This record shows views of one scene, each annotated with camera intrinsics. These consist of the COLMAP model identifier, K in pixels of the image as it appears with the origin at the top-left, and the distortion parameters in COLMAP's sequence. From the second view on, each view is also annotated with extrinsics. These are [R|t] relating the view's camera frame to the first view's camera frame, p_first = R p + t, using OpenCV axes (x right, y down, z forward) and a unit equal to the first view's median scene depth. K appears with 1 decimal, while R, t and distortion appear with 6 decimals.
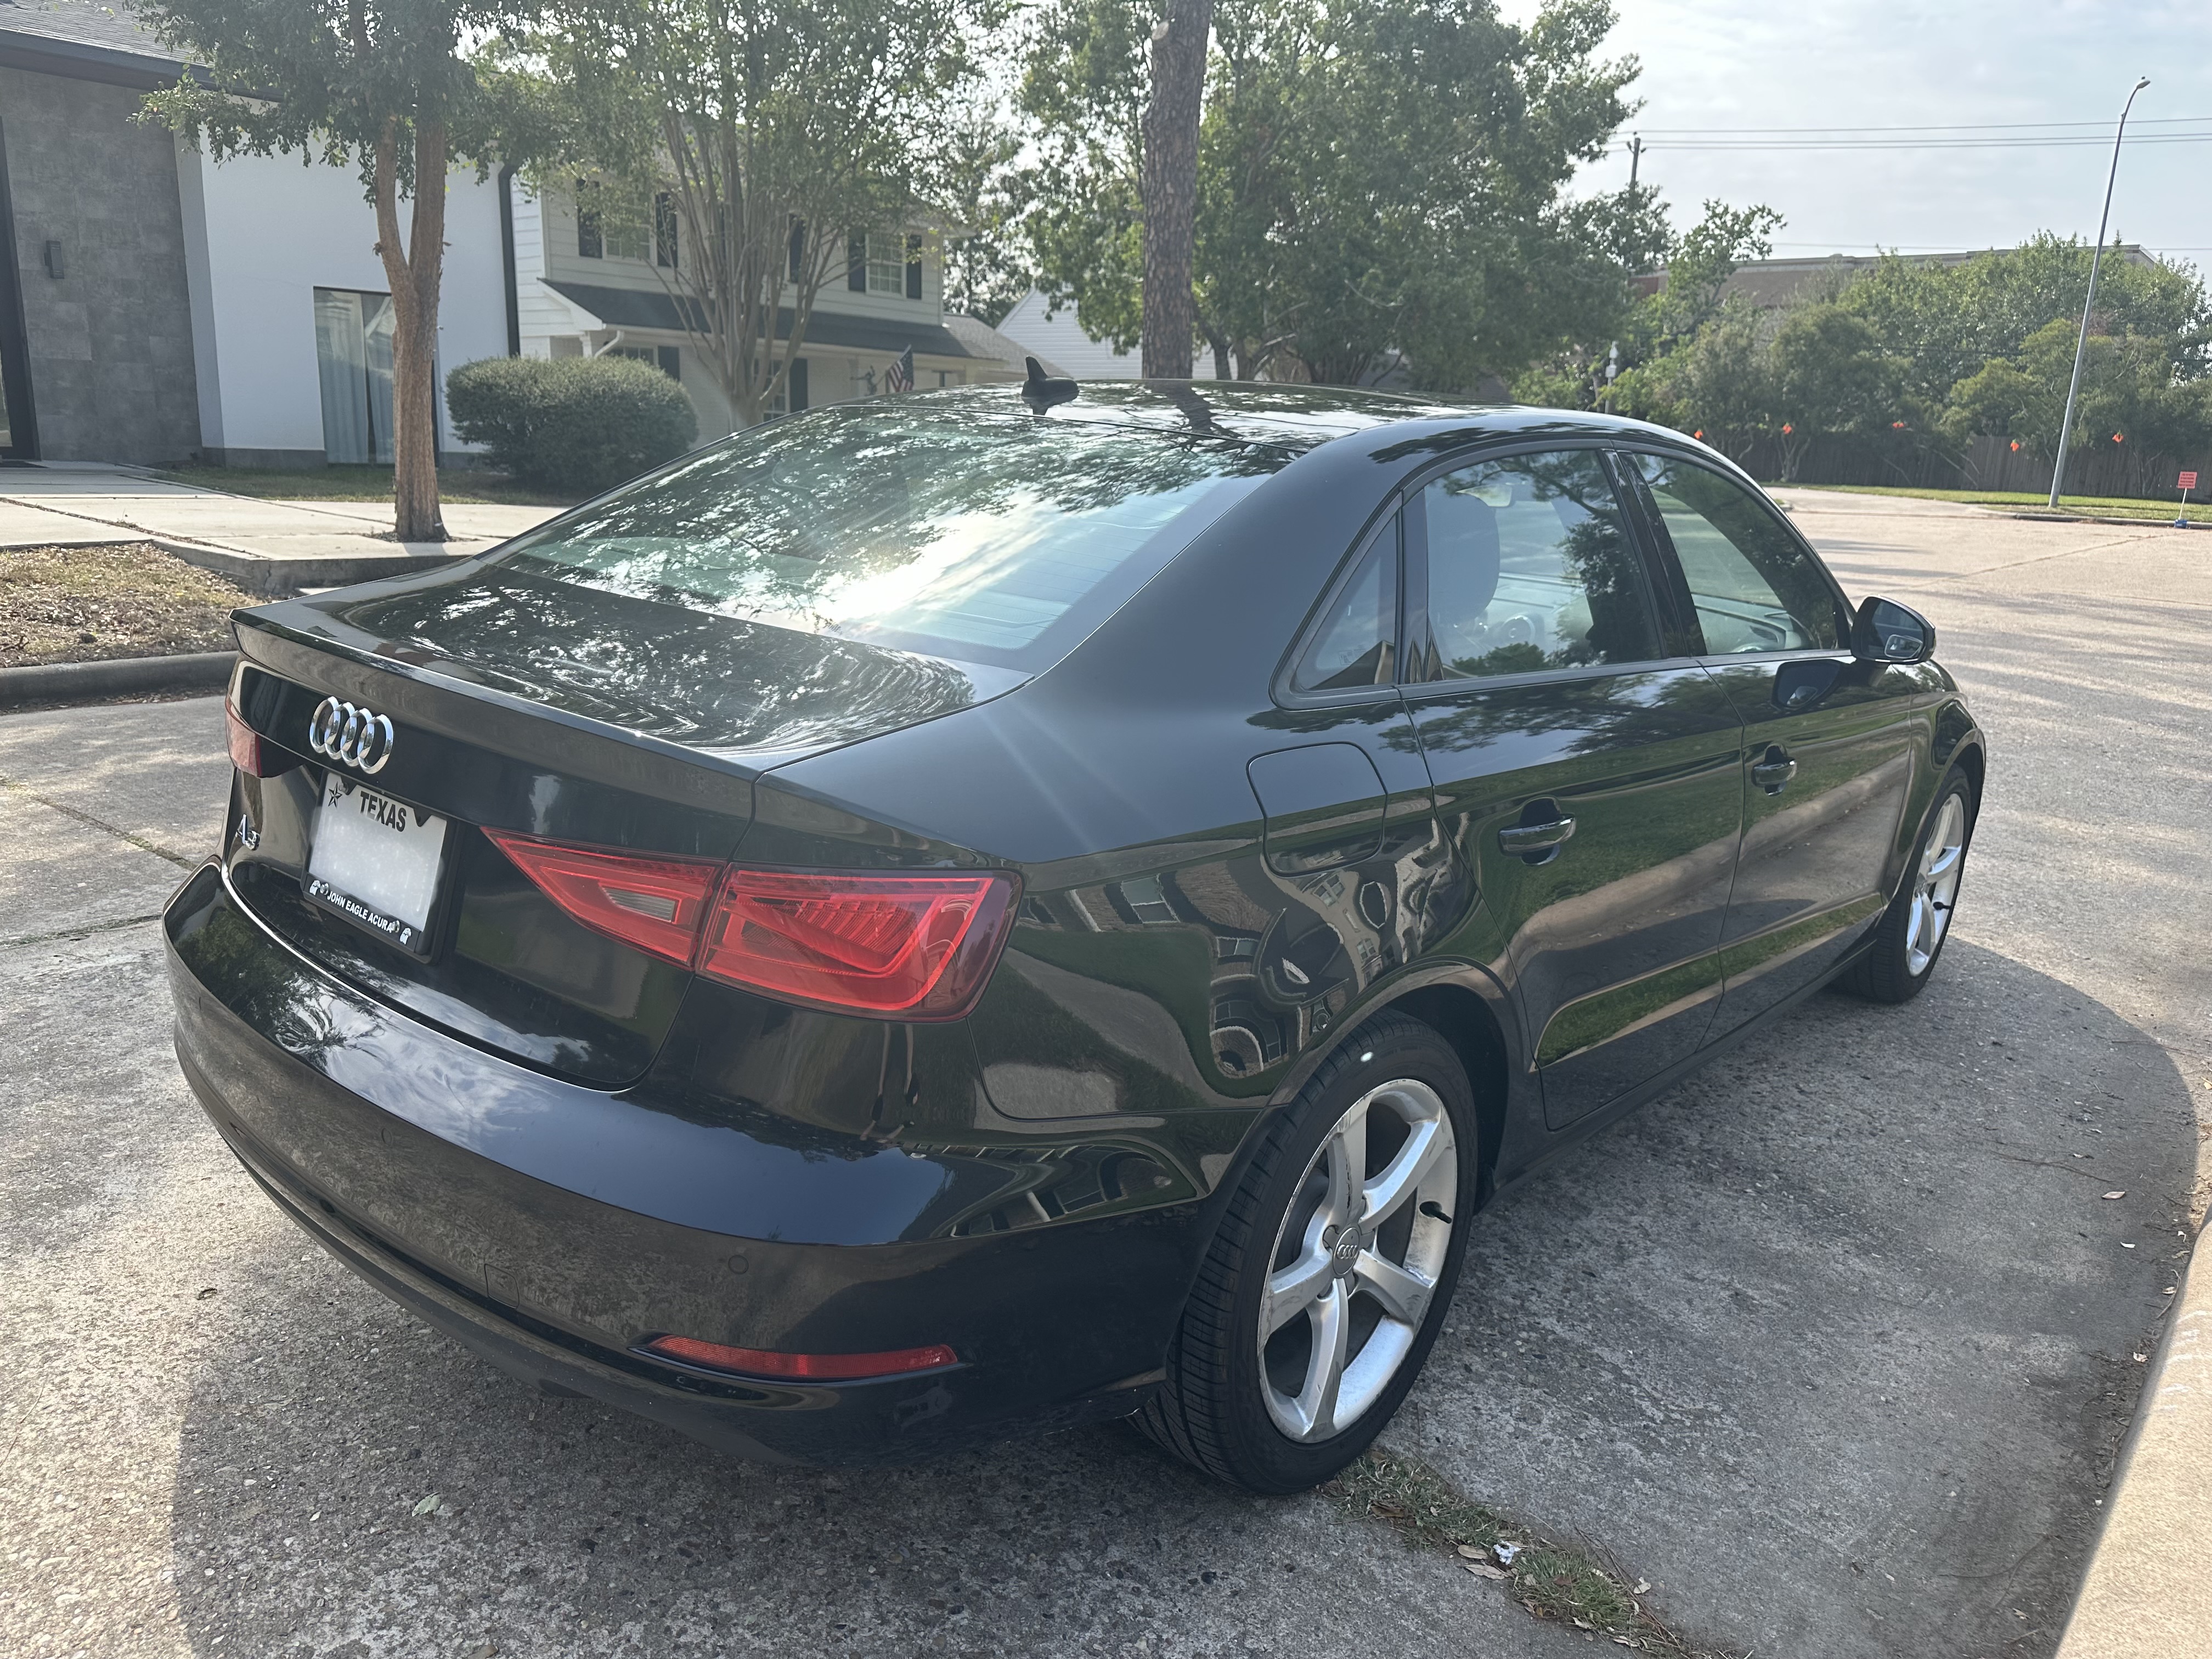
lens RADIAL K [[1561.2, 0, 1128.8], [0, 1561.2, 840.6], [0, 0, 1]] dist [0.012016, -0.021026]
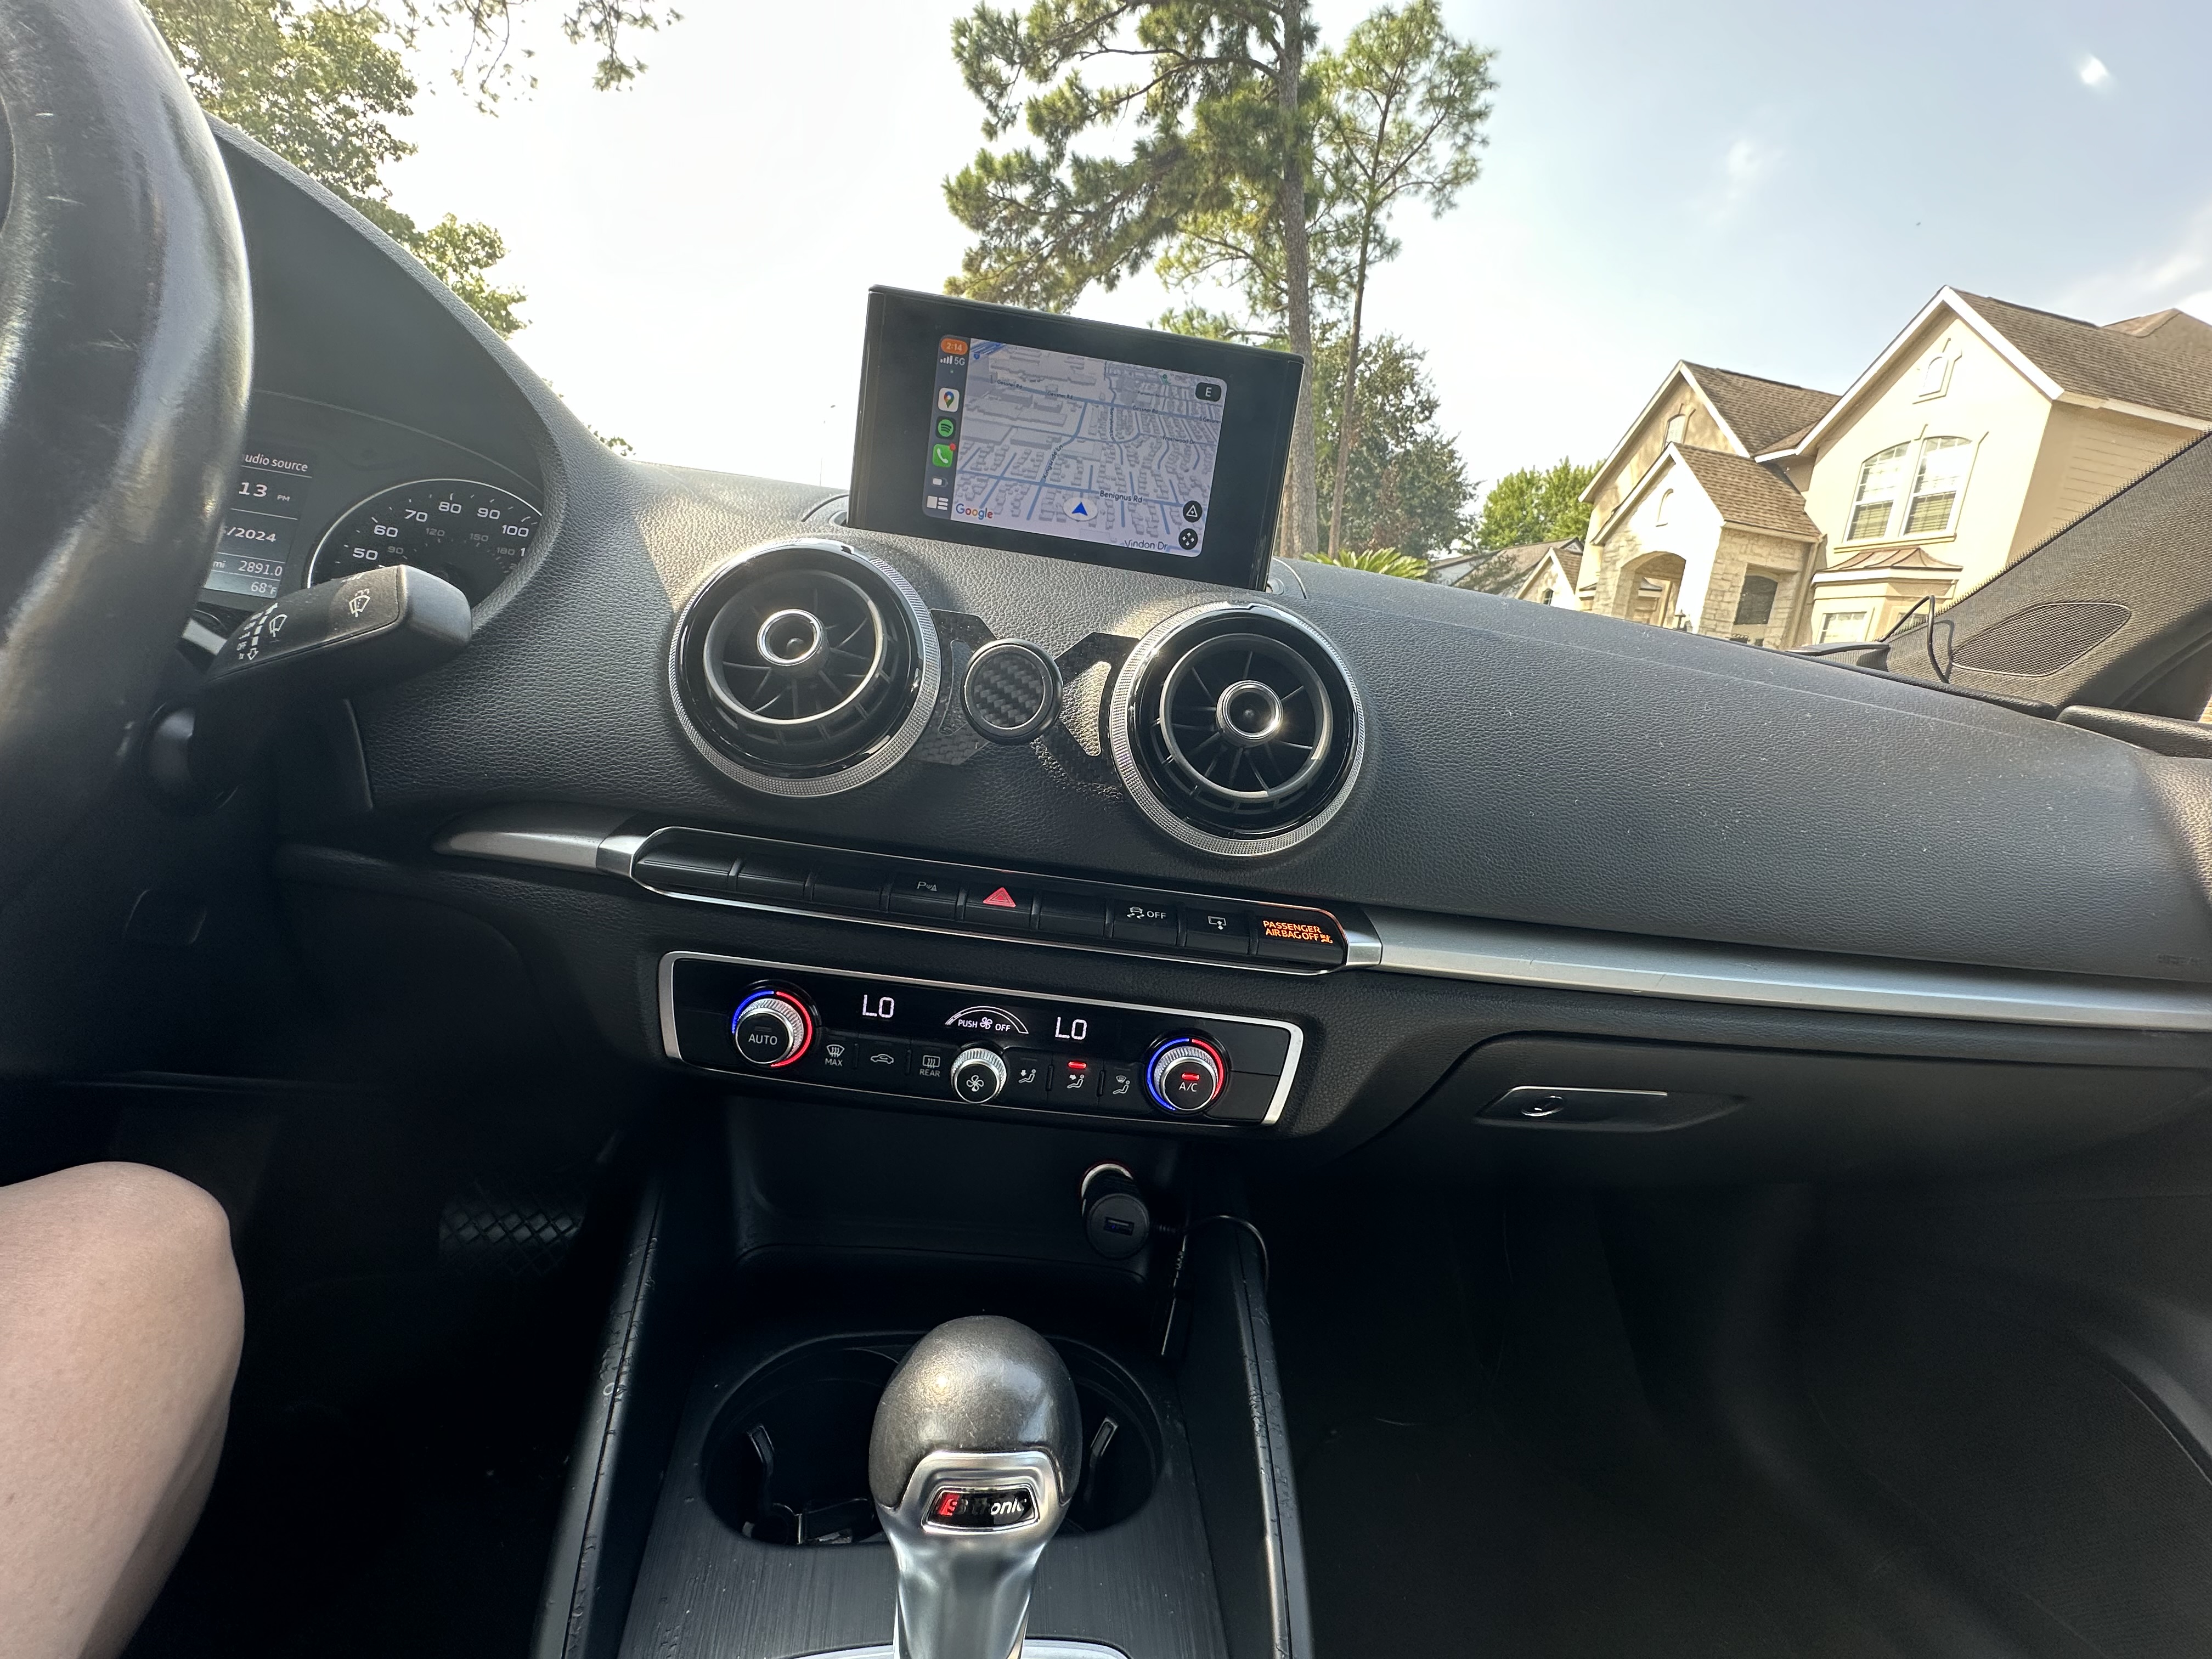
lens RADIAL K [[900.0, 0, 1099.8], [0, 900.0, 819.1], [0, 0, 1]] dist [-0.004573, 0.000868]
pose [[0.657422, -0.096015, 0.747380, 0.060547], [0.098467, 0.994290, 0.041121, -0.039211], [-0.747061, 0.046559, 0.663123, 0.299125]]
